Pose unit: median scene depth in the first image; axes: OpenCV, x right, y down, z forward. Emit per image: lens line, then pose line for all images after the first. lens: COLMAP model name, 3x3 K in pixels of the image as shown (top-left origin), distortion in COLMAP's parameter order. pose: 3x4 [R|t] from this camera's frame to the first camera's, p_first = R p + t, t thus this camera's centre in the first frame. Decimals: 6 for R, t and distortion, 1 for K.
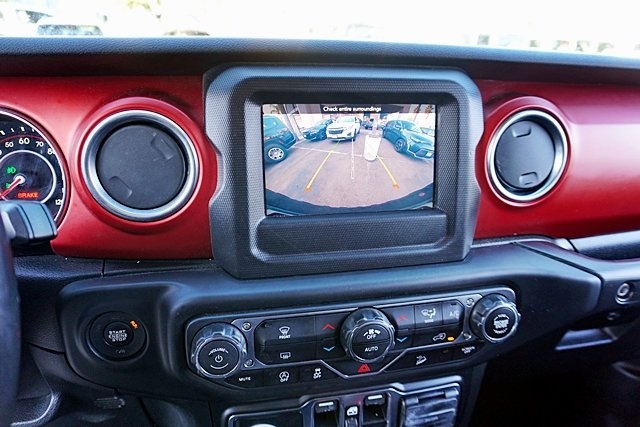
lens RADIAL K [[428.7, 0, 320.0], [0, 428.7, 213.5], [0, 0, 1]] dist [-0.039108, 0.025248]
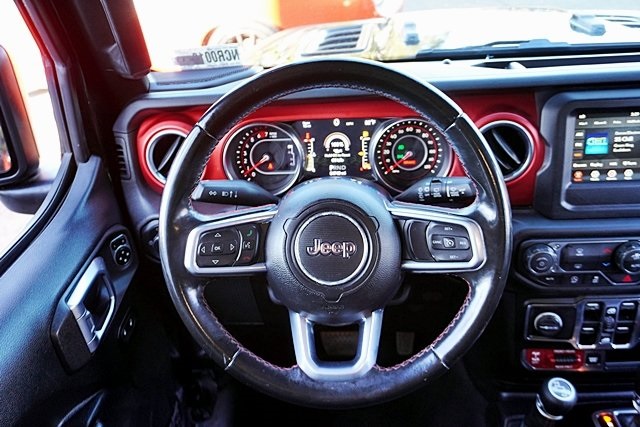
lens RADIAL K [[599.4, 0, 320.0], [0, 599.4, 213.5], [0, 0, 1]] dist [0.004450, 0.008180]
pose [[0.965728, 0.047776, -0.255122, -0.425928], [-0.011540, 0.989845, 0.141684, -0.173579], [0.259300, -0.133884, 0.956472, -1.342287]]
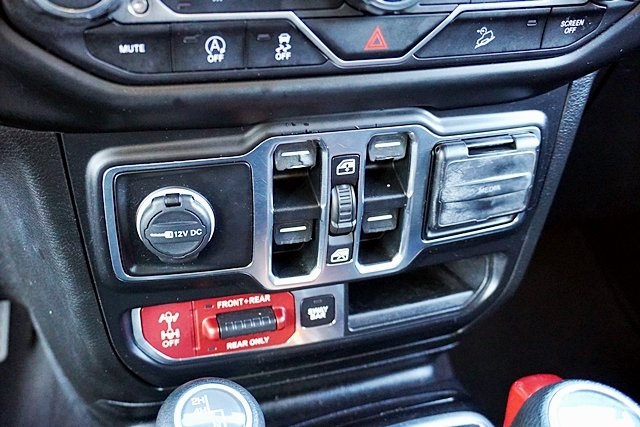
lens RADIAL K [[689.8, 0, 320.0], [0, 689.8, 213.5], [0, 0, 1]] dist [0.006472, -0.002240]
pose [[0.993717, -0.032333, 0.107154, -0.052818], [0.011913, 0.982481, 0.185983, 0.397091], [-0.111290, -0.183538, 0.976693, 0.182869]]
